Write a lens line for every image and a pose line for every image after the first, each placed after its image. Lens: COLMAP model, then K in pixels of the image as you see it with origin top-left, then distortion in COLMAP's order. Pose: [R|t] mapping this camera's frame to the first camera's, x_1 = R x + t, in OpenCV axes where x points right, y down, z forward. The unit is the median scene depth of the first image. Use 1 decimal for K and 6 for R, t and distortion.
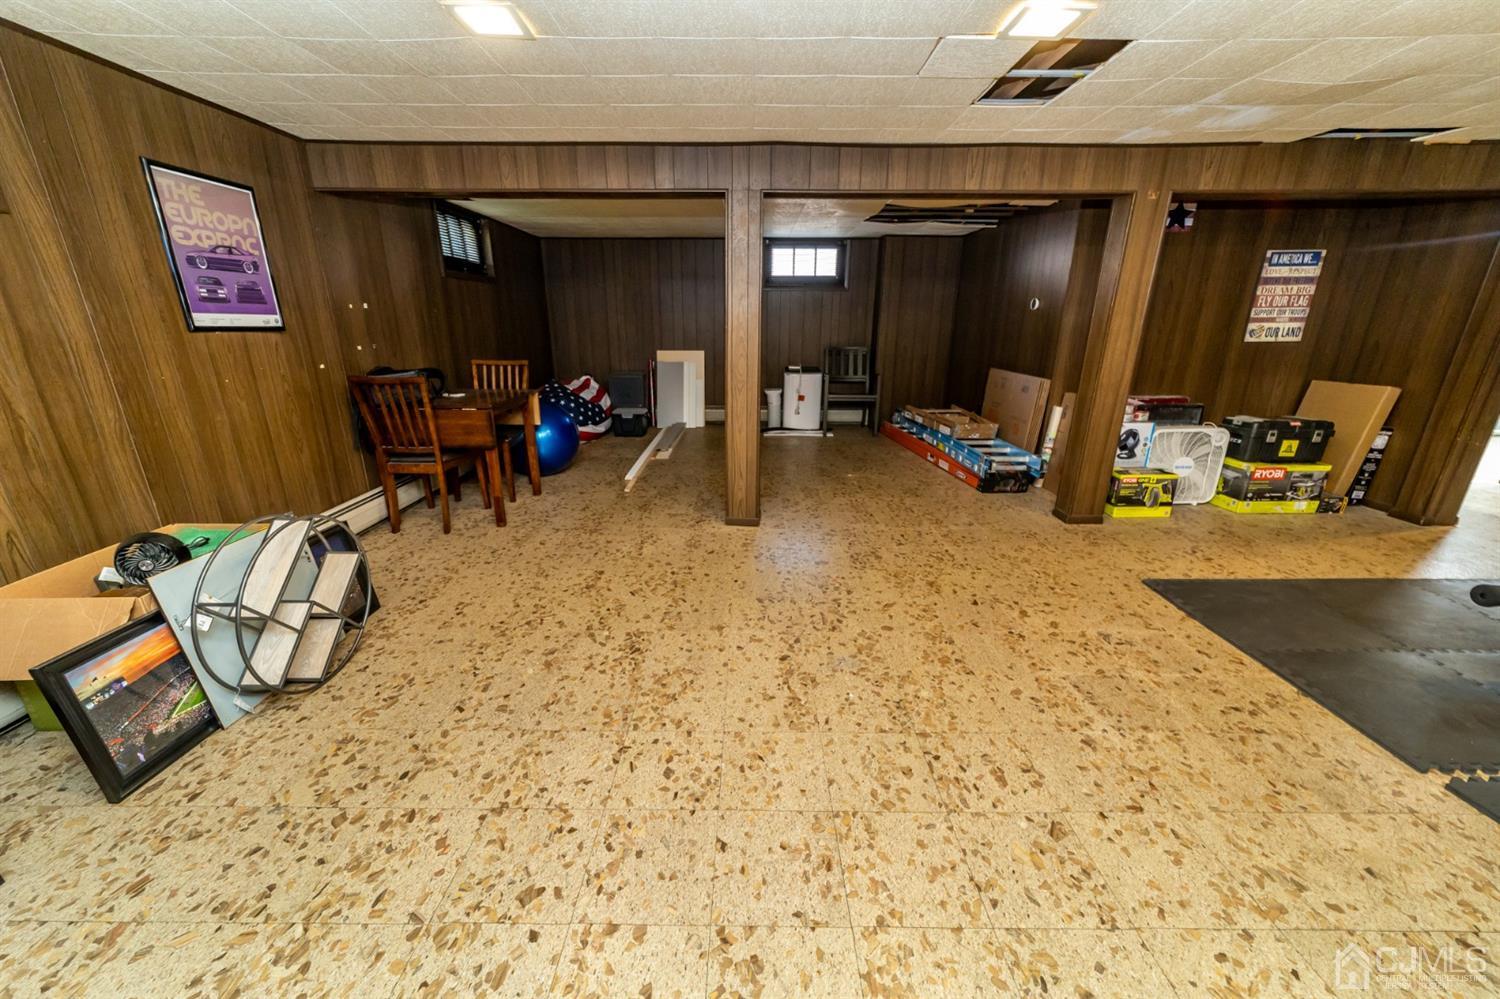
lens RADIAL K [[568.7, 0, 743.9], [0, 568.7, 505.0], [0, 0, 1]] dist [0.002164, 0.001228]
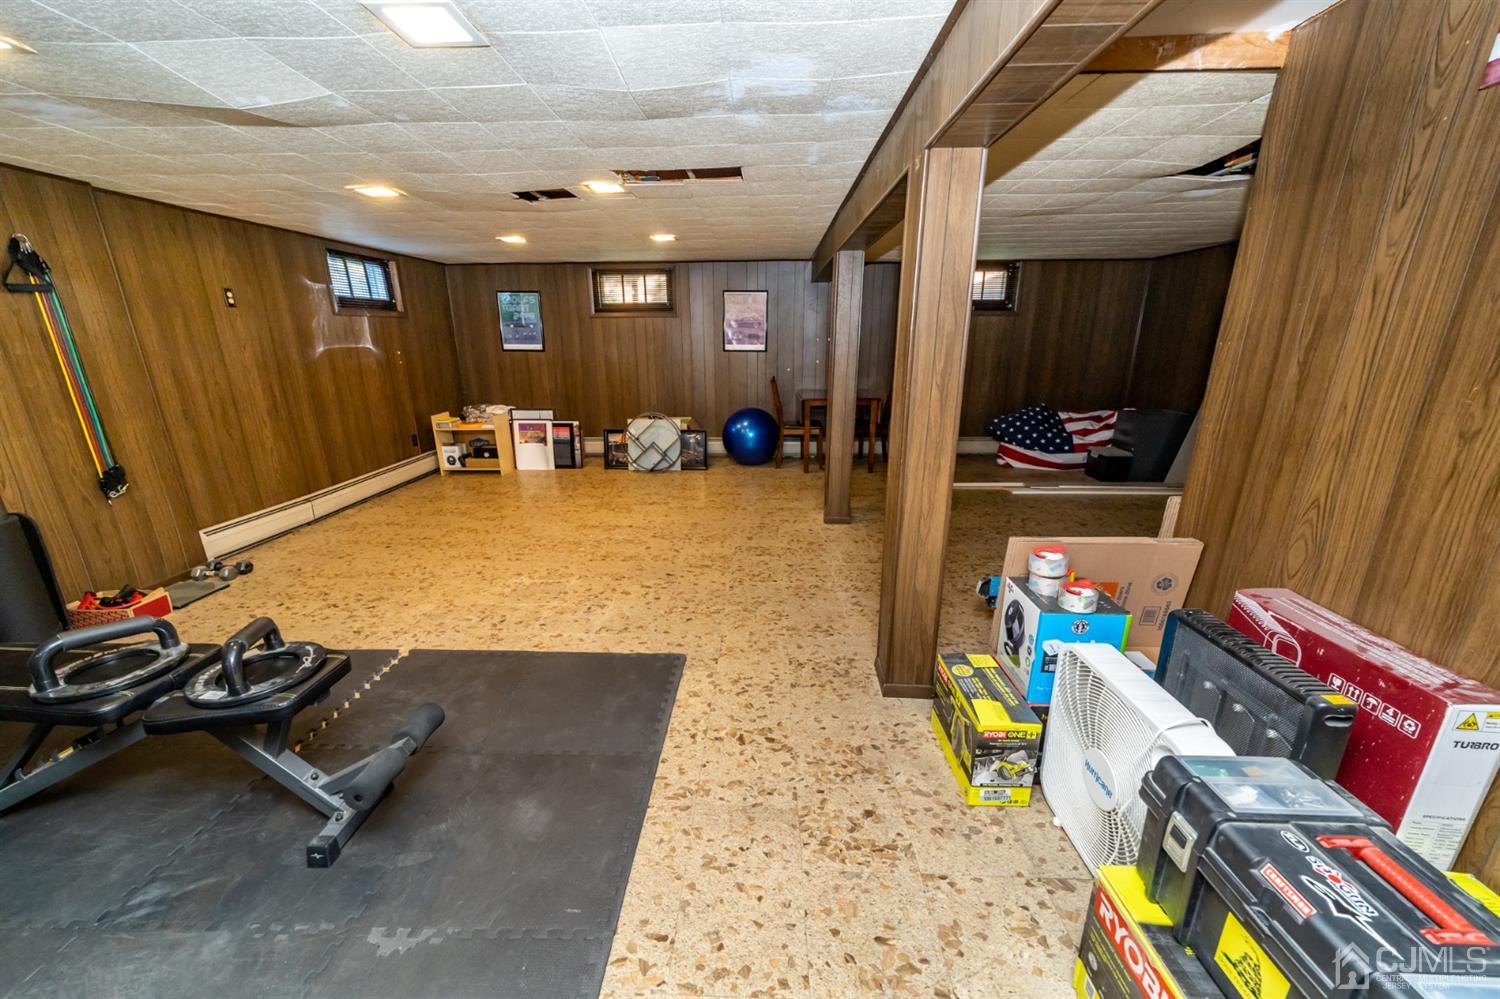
lens RADIAL K [[568.7, 0, 743.9], [0, 568.7, 505.0], [0, 0, 1]] dist [0.002164, 0.001228]
pose [[-0.030370, 0.283429, -0.958512, 1.603497], [-0.306547, 0.910101, 0.278827, -0.384297], [0.951371, 0.302297, 0.059245, 1.046001]]
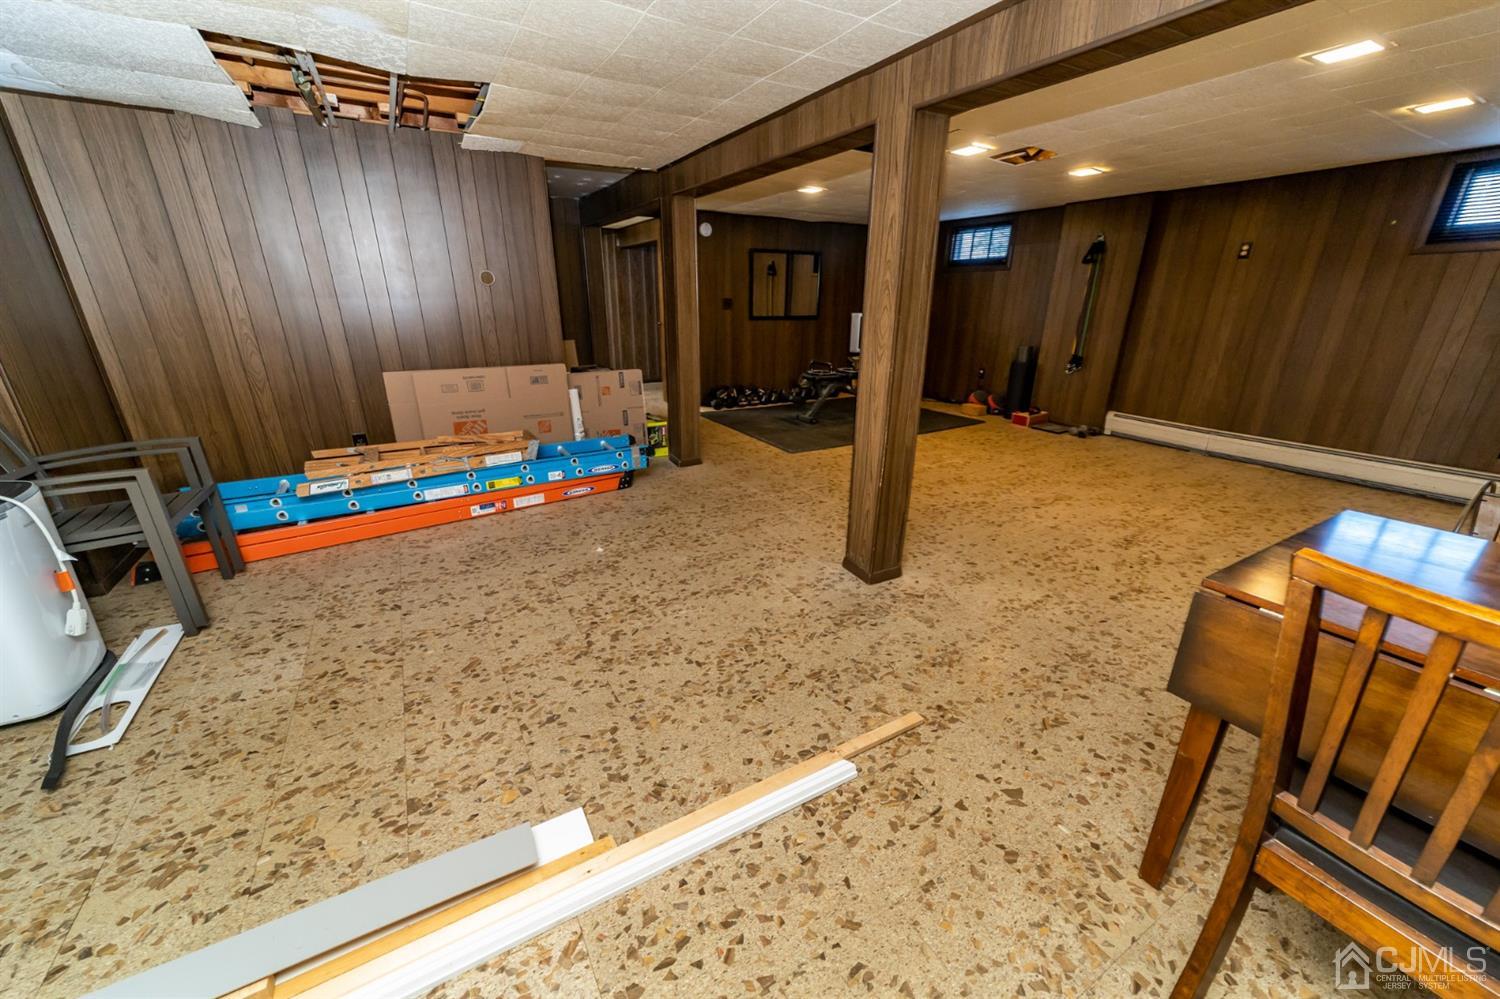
lens RADIAL K [[568.7, 0, 743.9], [0, 568.7, 505.0], [0, 0, 1]] dist [0.002164, 0.001228]
pose [[-0.507864, -0.304444, 0.805846, -0.707012], [0.262637, 0.836207, 0.481434, -0.646563], [-0.820424, 0.456148, -0.344722, 1.930646]]
